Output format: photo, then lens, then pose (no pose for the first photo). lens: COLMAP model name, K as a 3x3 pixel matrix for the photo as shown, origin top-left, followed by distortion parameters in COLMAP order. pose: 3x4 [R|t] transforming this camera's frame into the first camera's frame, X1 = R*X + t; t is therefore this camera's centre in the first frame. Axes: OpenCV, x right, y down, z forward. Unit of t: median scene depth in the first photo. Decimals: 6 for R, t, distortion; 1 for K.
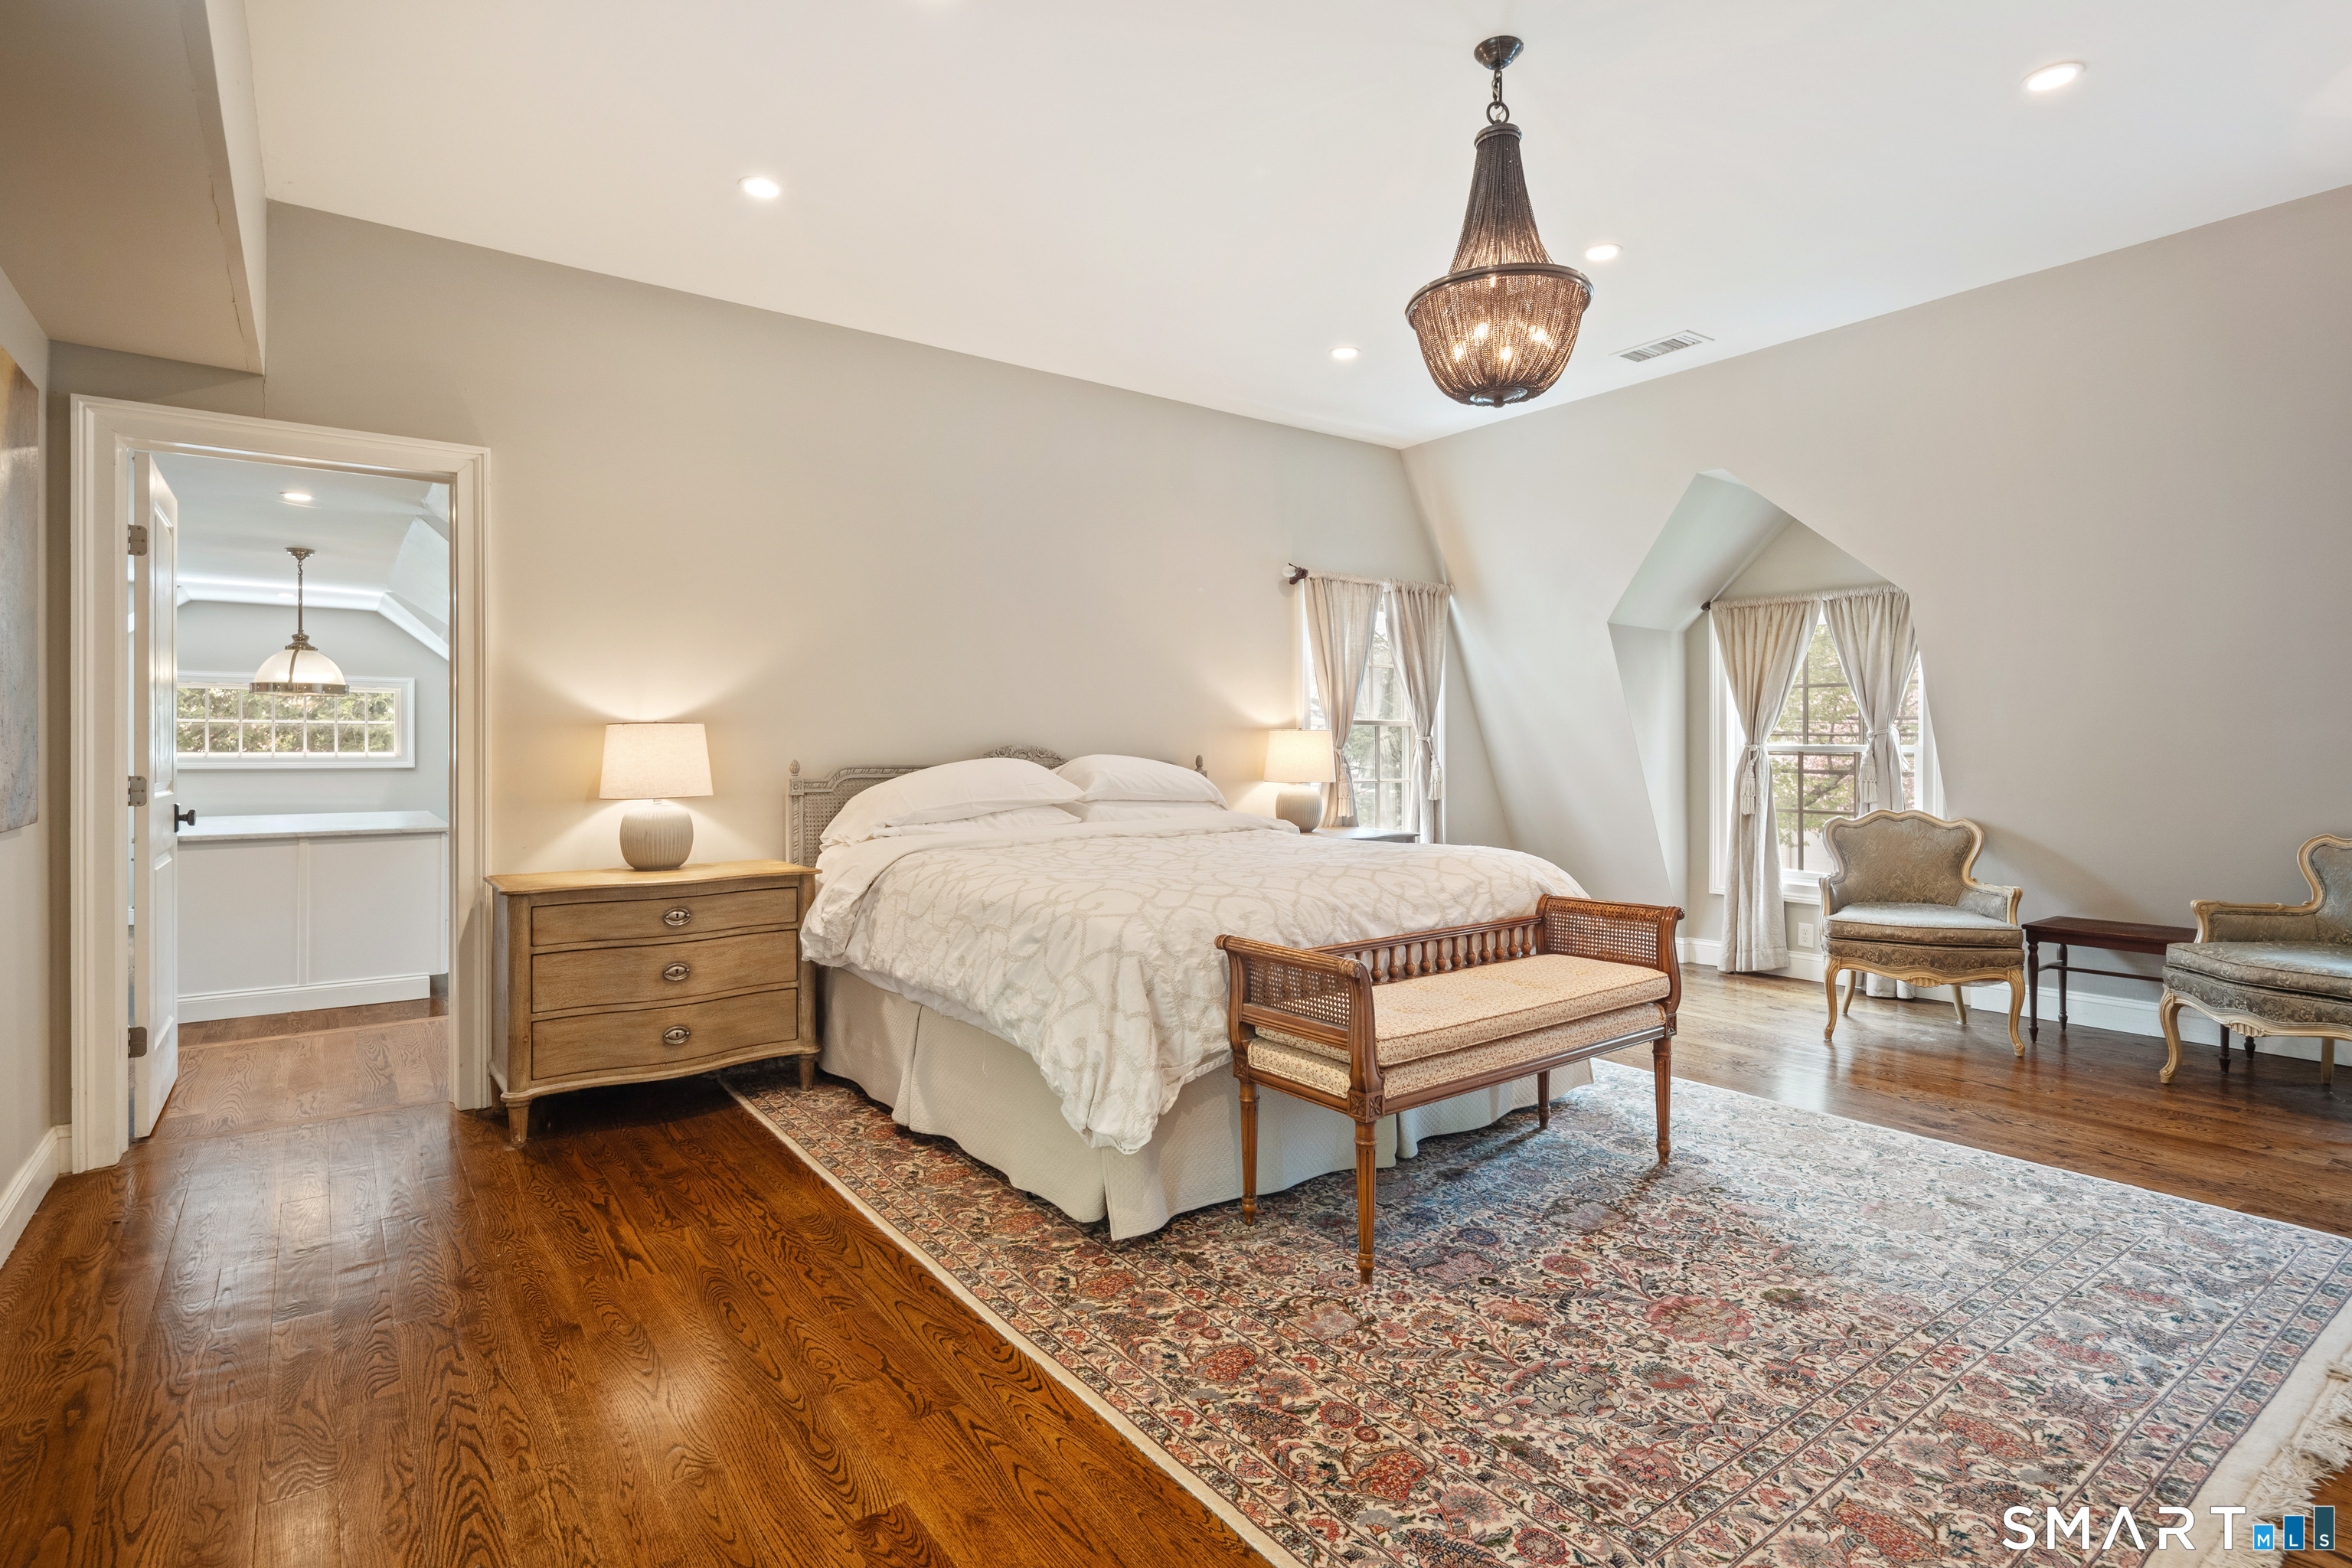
lens RADIAL K [[1150.7, 0, 1170.7], [0, 1150.7, 763.5], [0, 0, 1]] dist [0.001588, -0.002845]
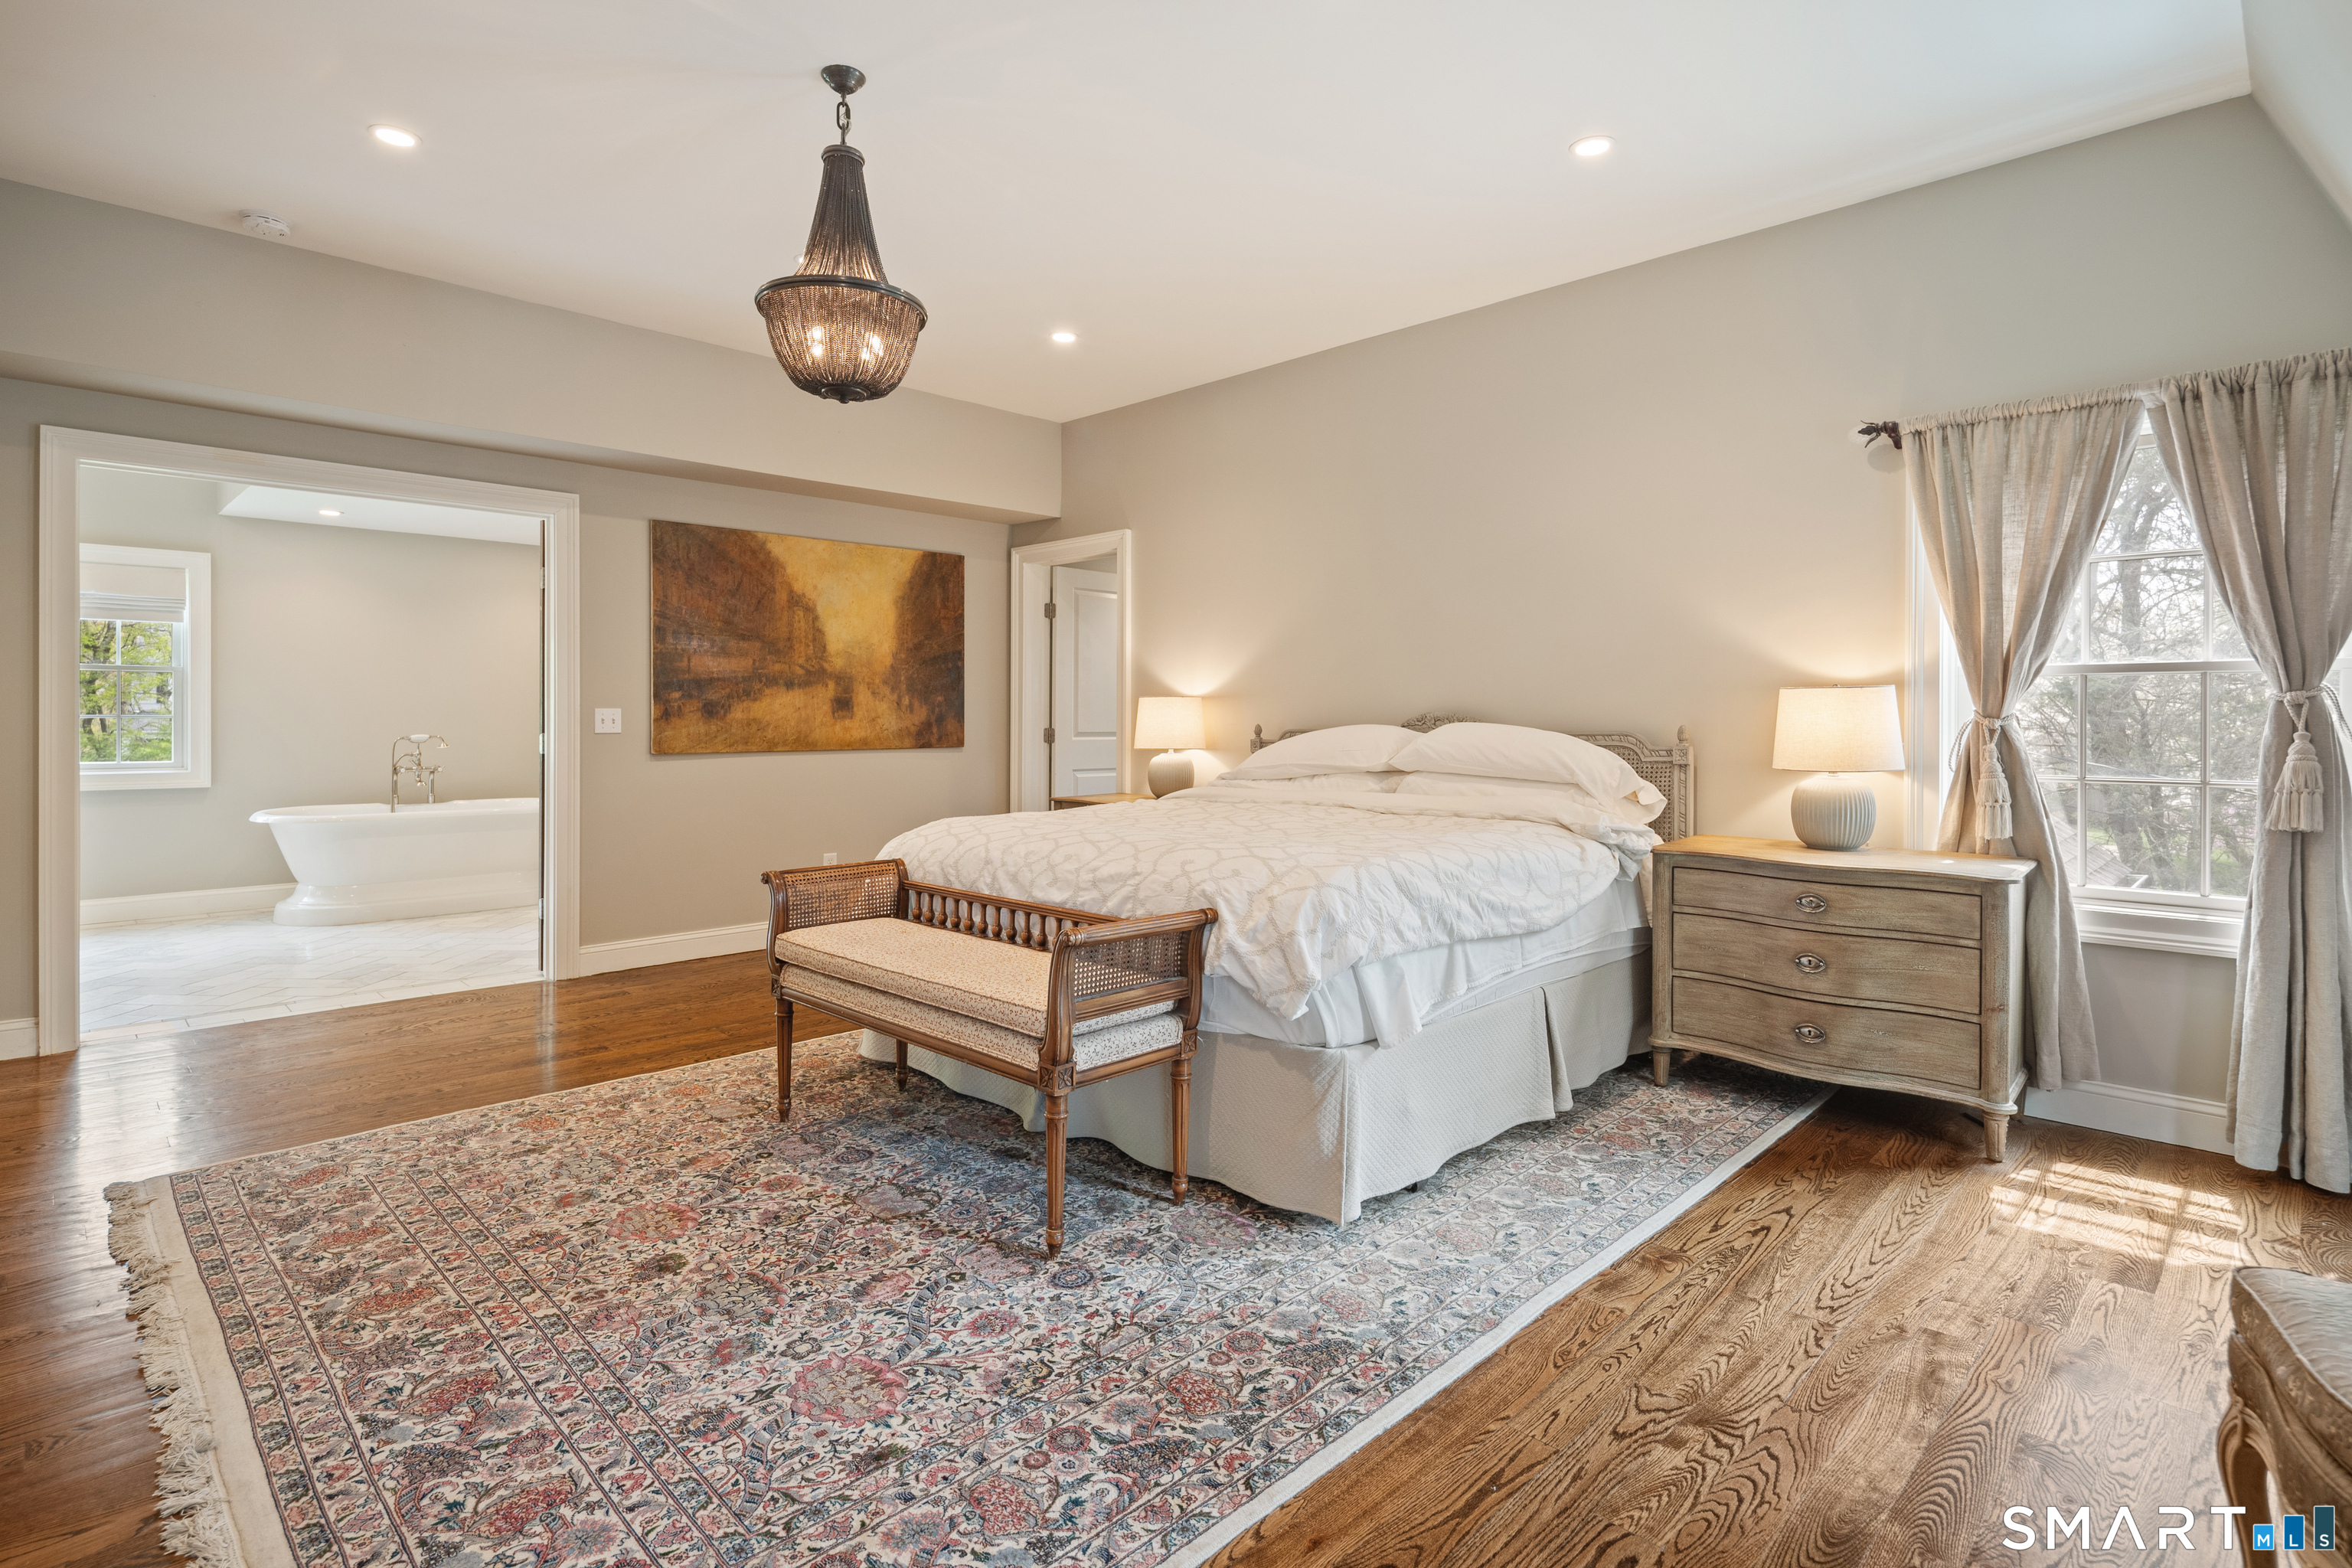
lens RADIAL K [[1150.7, 0, 1183.5], [0, 1150.7, 717.1], [0, 0, 1]] dist [0.001588, -0.002845]
pose [[0.164250, 0.004011, -0.986411, 1.312653], [-0.016257, 0.999867, 0.001359, -0.016644], [0.986285, 0.015813, 0.164293, 1.046886]]
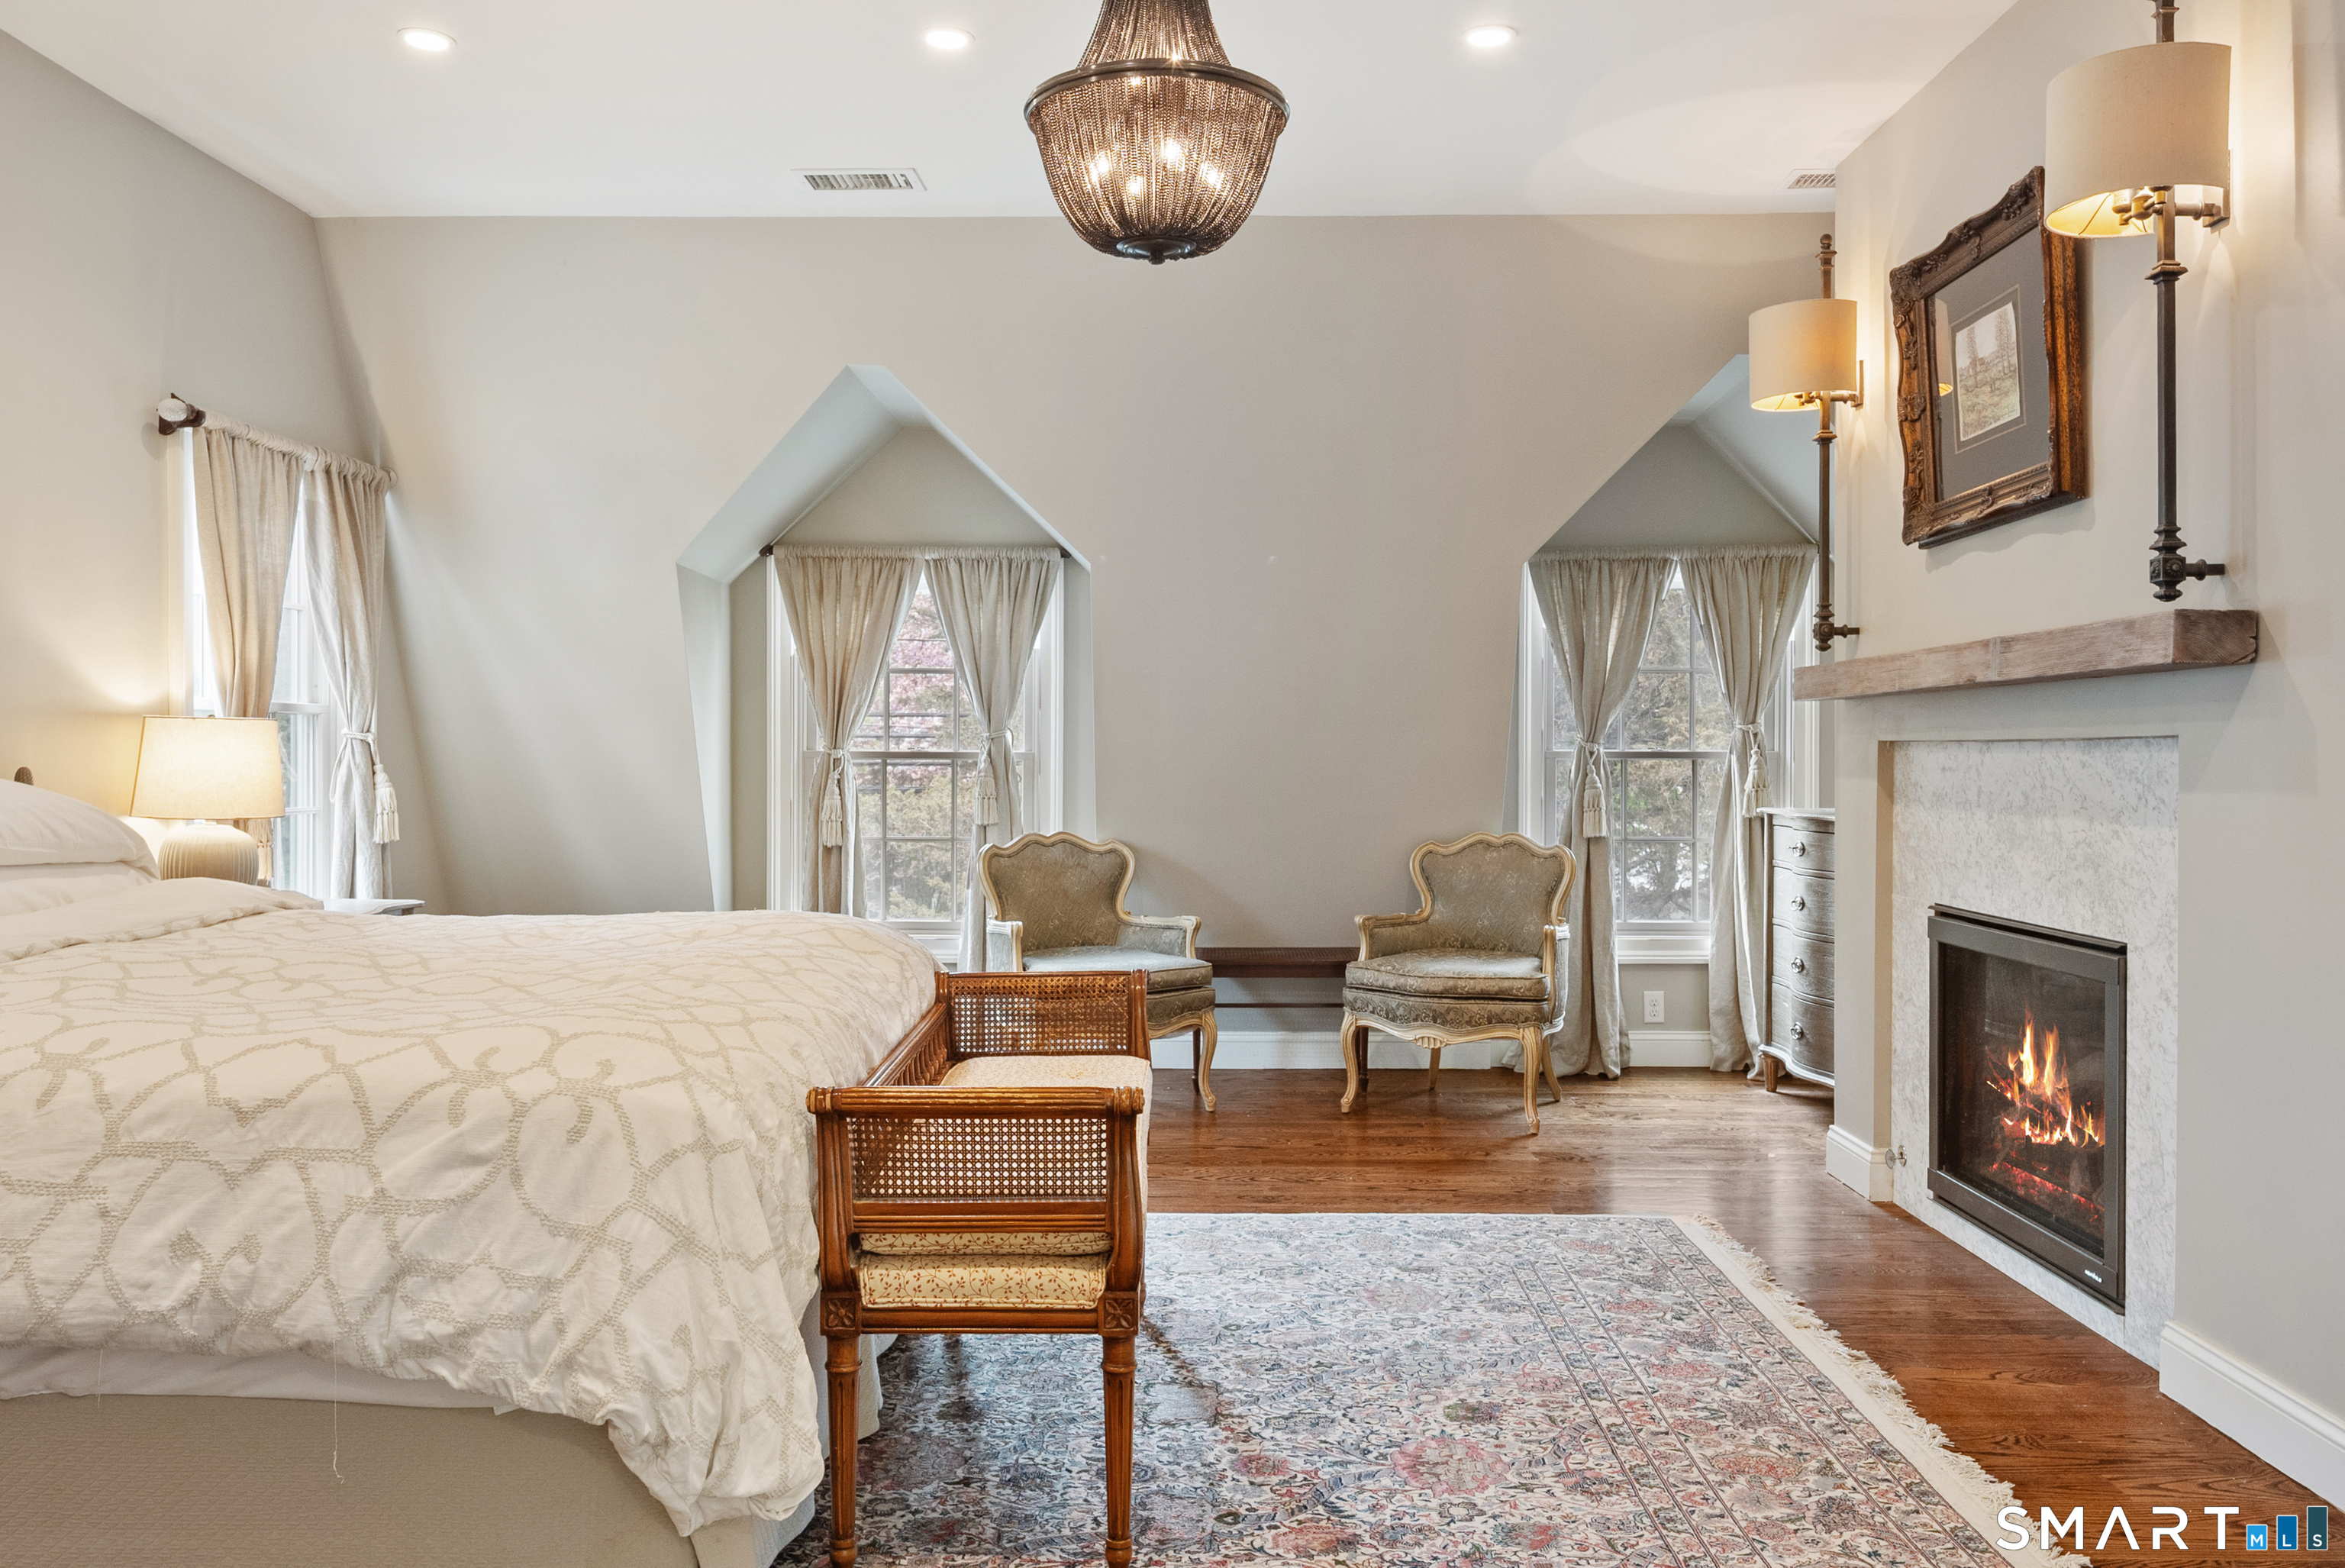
lens RADIAL K [[1783.0, 0, 1165.8], [0, 1783.0, 778.3], [0, 0, 1]] dist [0.006931, 0.003857]
pose [[0.605529, -0.008973, 0.795773, -0.518756], [0.007484, 0.999956, 0.005580, -0.006106], [-0.795788, 0.002577, 0.605569, 0.316593]]
